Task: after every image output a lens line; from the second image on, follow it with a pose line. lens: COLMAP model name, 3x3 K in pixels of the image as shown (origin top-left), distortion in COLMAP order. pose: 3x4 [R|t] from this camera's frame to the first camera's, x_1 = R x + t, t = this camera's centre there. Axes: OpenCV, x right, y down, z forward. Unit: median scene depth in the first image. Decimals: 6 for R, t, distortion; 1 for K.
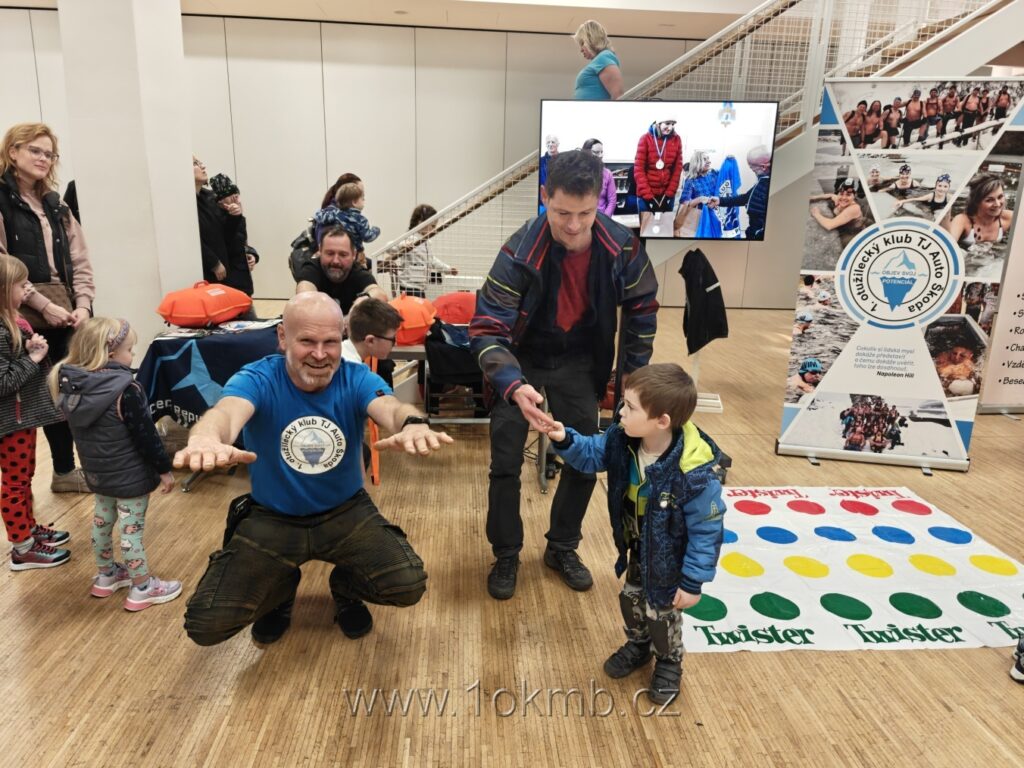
lens RADIAL K [[695.9, 0, 491.2], [0, 695.9, 381.7], [0, 0, 1]] dist [0.058946, -0.056315]
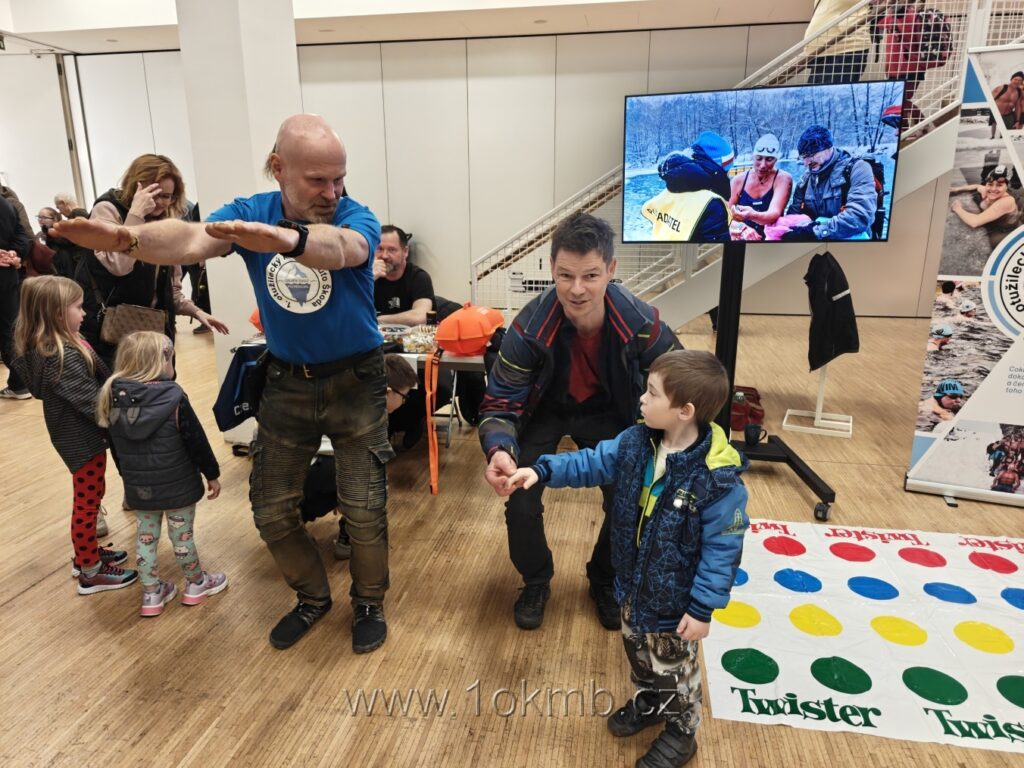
lens RADIAL K [[684.9, 0, 497.0], [0, 684.9, 384.8], [0, 0, 1]] dist [0.049724, -0.049791]
pose [[0.970206, 0.029572, -0.240471, 0.135689], [-0.030163, 0.999544, 0.001226, -0.012455], [0.240398, 0.006064, 0.970655, 0.064695]]
